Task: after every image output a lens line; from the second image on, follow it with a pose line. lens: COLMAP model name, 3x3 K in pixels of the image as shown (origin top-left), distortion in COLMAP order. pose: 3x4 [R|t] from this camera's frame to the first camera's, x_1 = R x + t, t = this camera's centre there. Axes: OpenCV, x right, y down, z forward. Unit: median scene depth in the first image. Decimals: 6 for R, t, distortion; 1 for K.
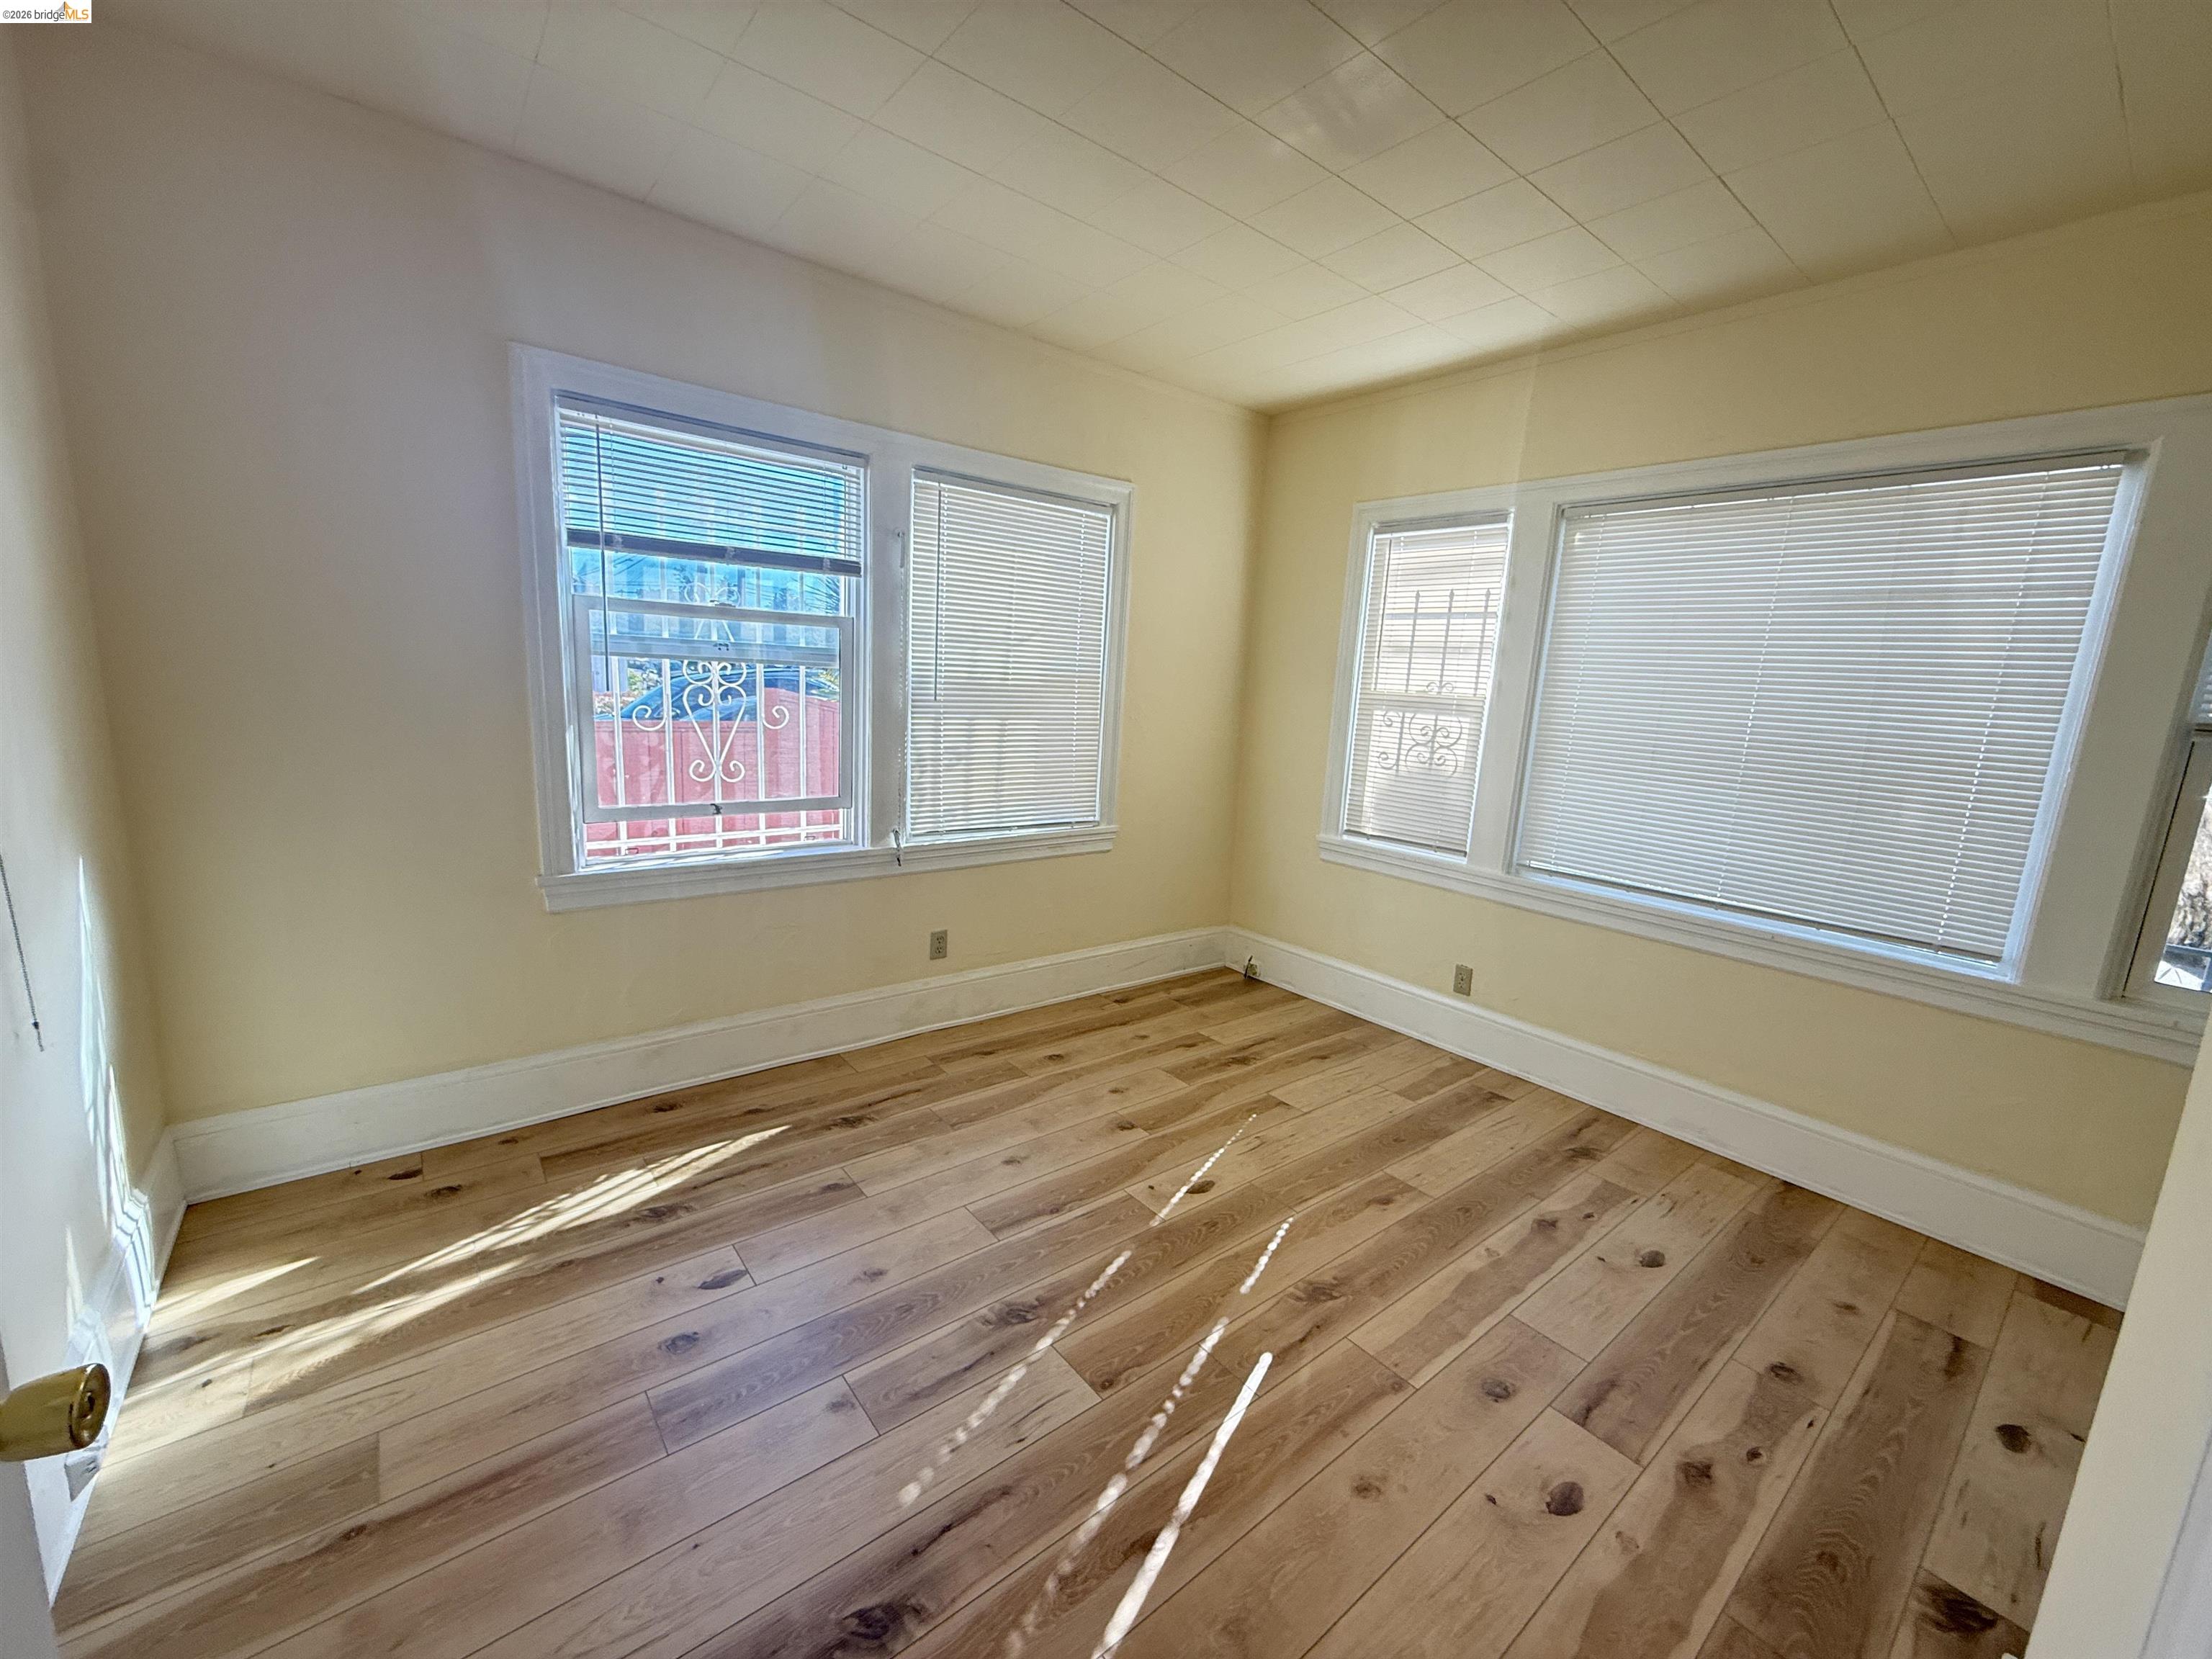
lens RADIAL K [[885.2, 0, 1098.6], [0, 885.2, 828.4], [0, 0, 1]] dist [-0.000192, 0.000097]
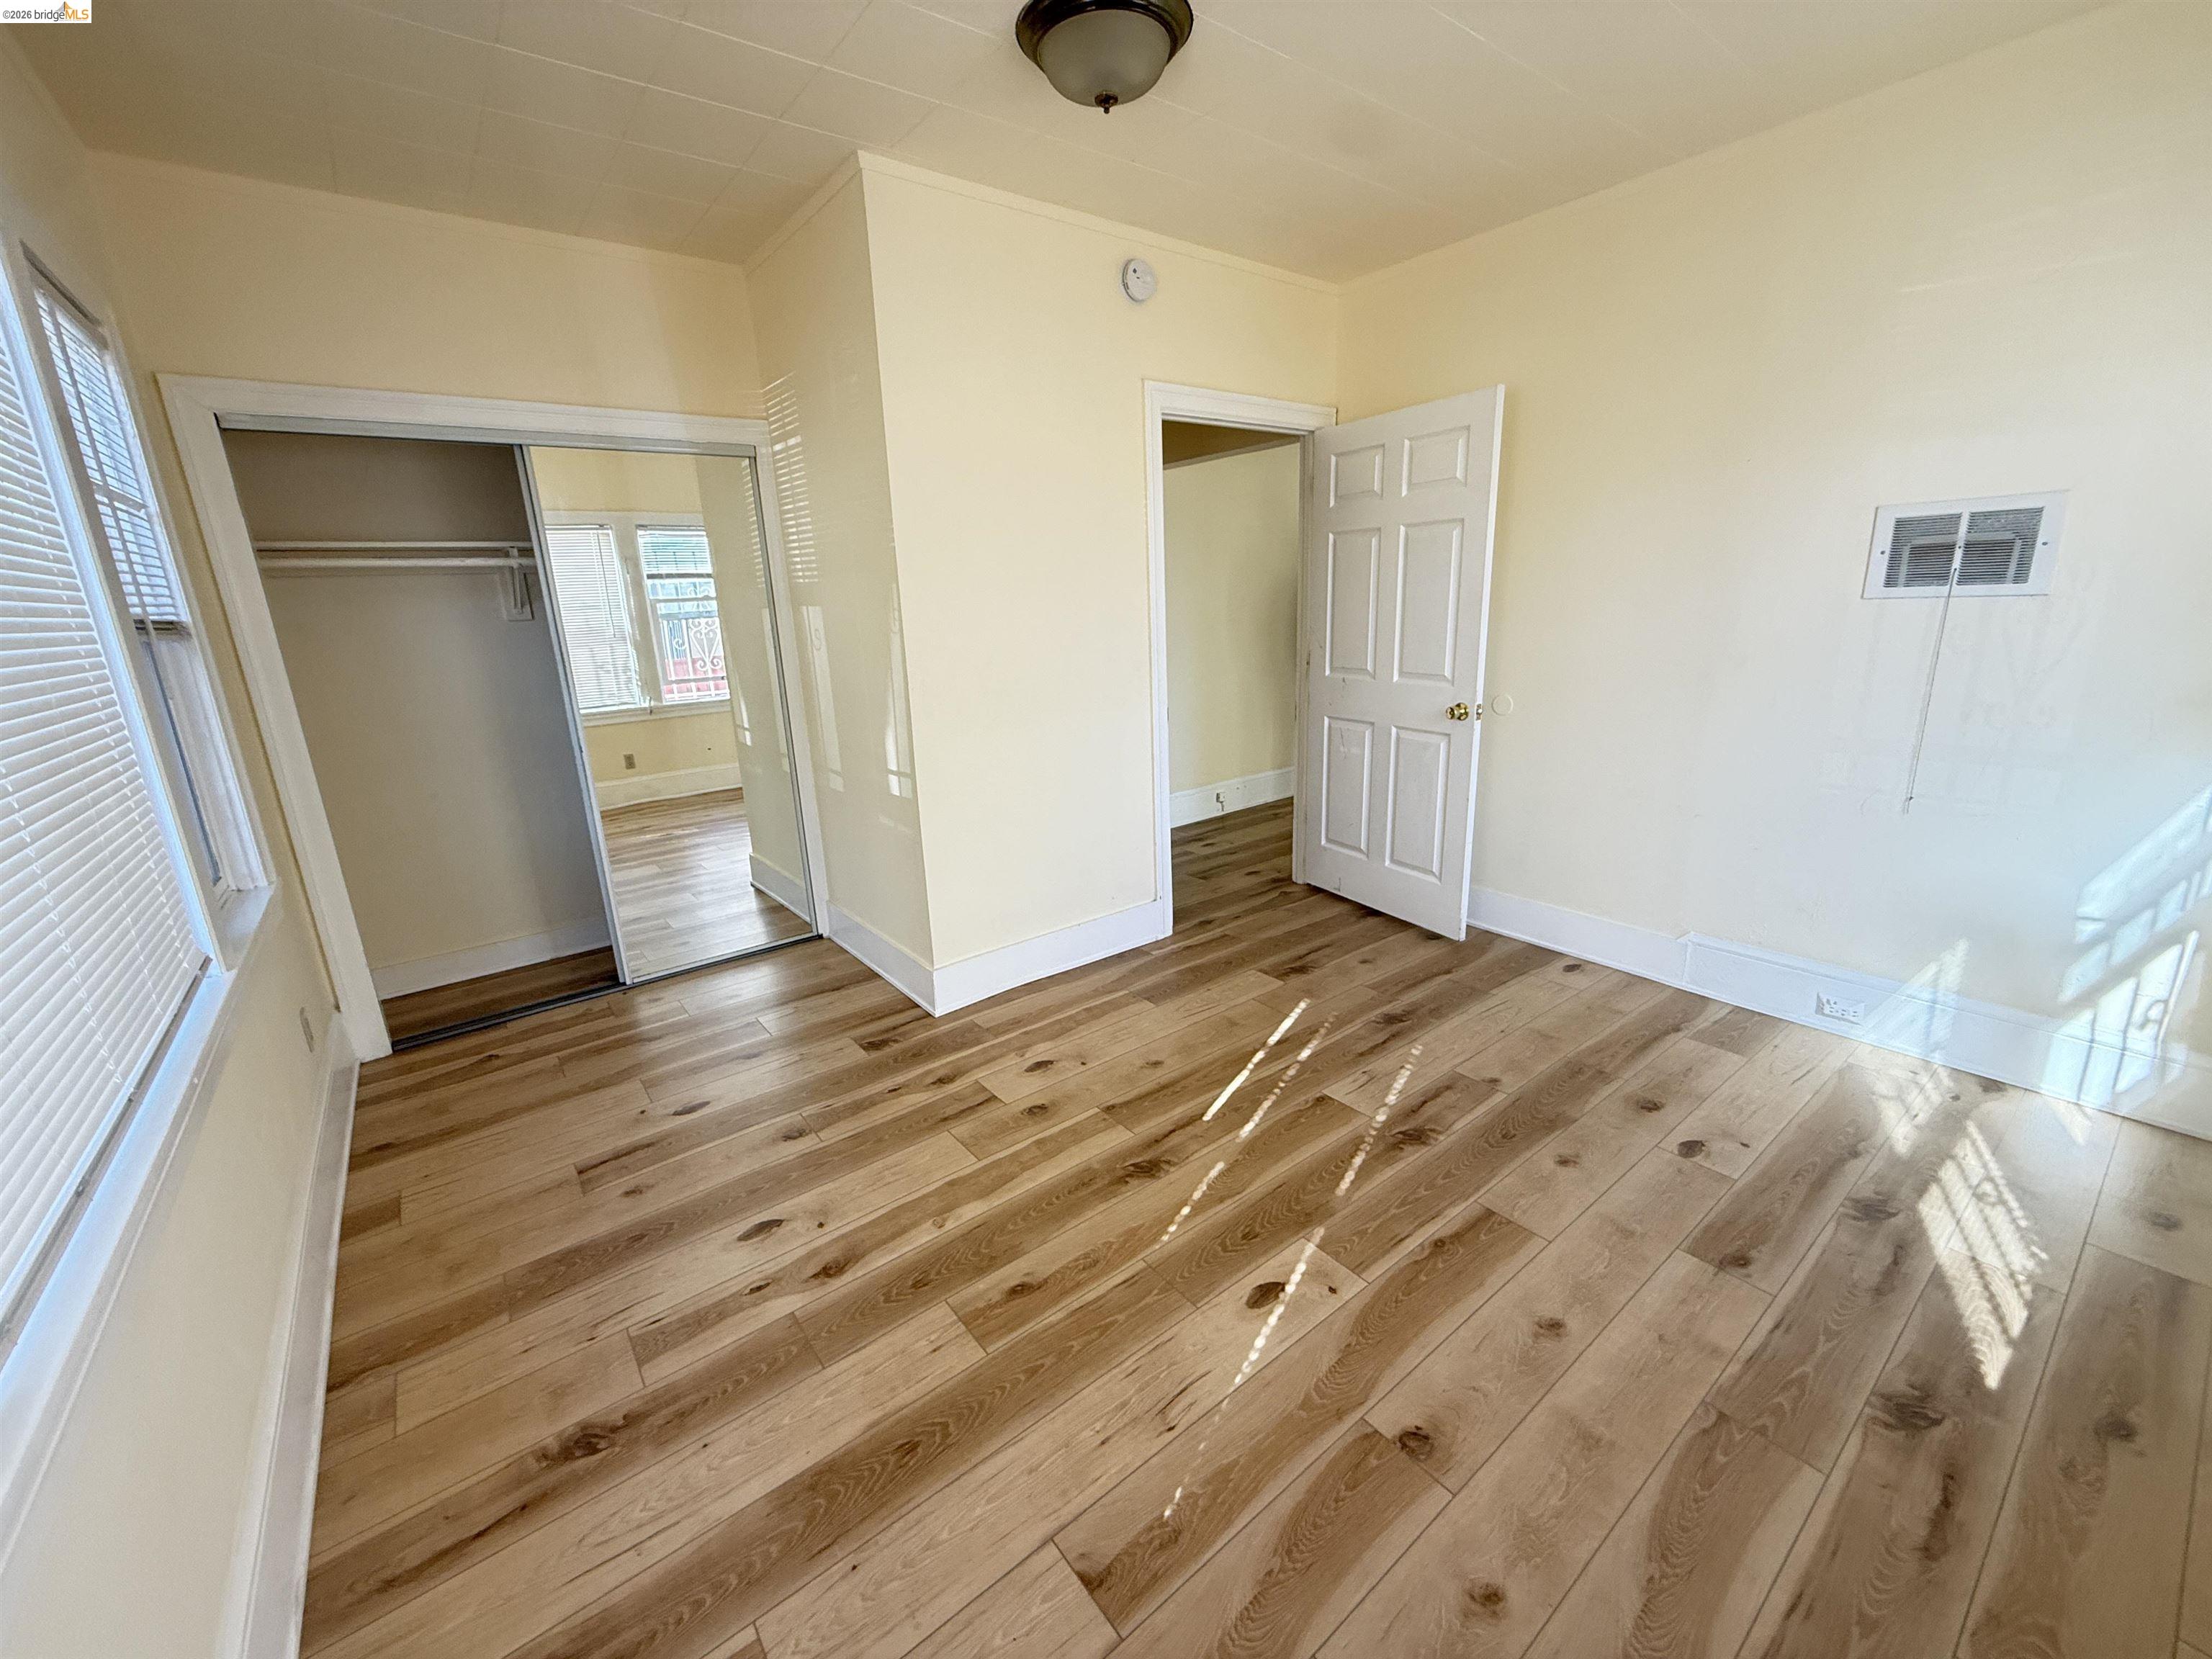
lens RADIAL K [[885.2, 0, 1098.6], [0, 885.2, 828.4], [0, 0, 1]] dist [-0.000192, 0.000097]
pose [[-0.999677, -0.019798, 0.015932, 0.268577], [-0.011198, 0.905969, 0.423196, -0.271486], [-0.022812, 0.422881, -0.905898, 1.615956]]
